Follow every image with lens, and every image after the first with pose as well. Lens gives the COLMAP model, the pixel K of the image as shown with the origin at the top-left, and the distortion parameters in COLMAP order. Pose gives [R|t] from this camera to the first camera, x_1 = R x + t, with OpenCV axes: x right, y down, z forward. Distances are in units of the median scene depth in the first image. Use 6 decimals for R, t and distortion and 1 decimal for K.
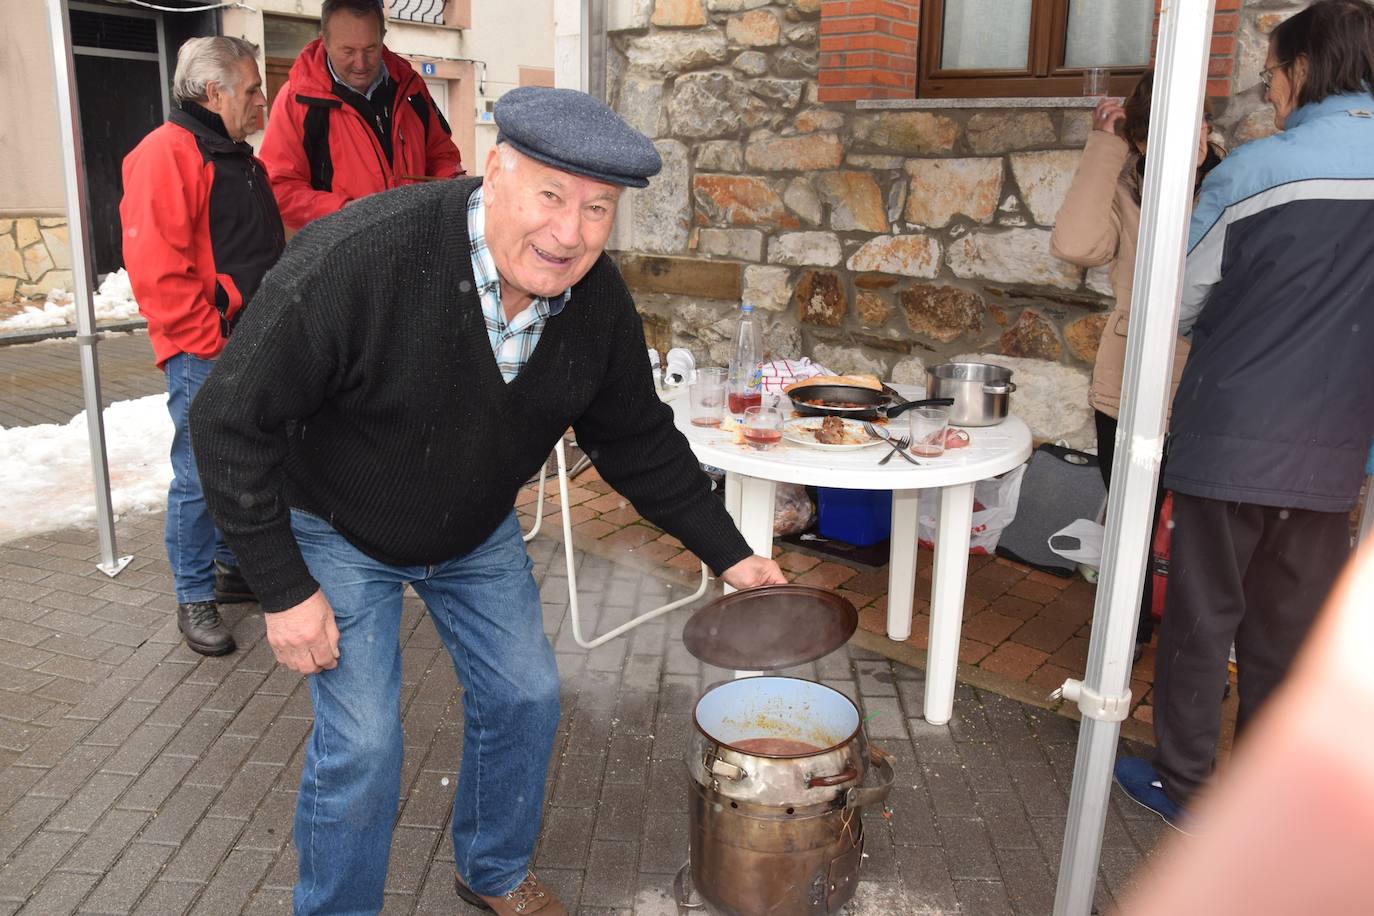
lens RADIAL K [[1115.1, 0, 682.8], [0, 1115.1, 464.5], [0, 0, 1]] dist [-0.159130, 0.145448]
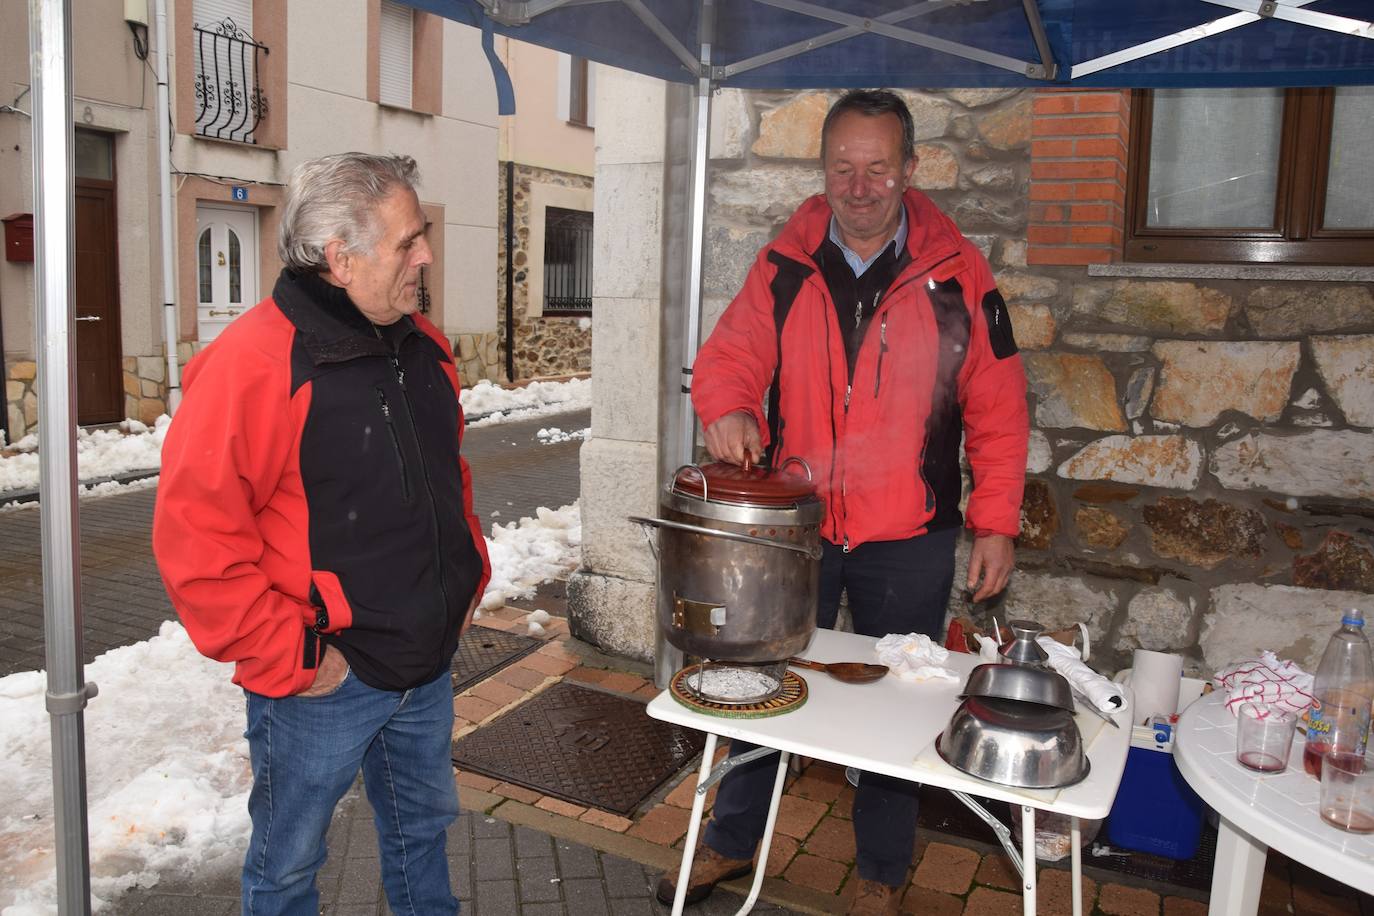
lens RADIAL K [[1115.1, 0, 682.8], [0, 1115.1, 464.5], [0, 0, 1]] dist [-0.159130, 0.145448]
pose [[0.970091, -0.033486, 0.240422, -0.310807], [0.059077, 0.993228, -0.100037, -0.130239], [-0.235444, 0.111248, 0.965500, 0.332531]]
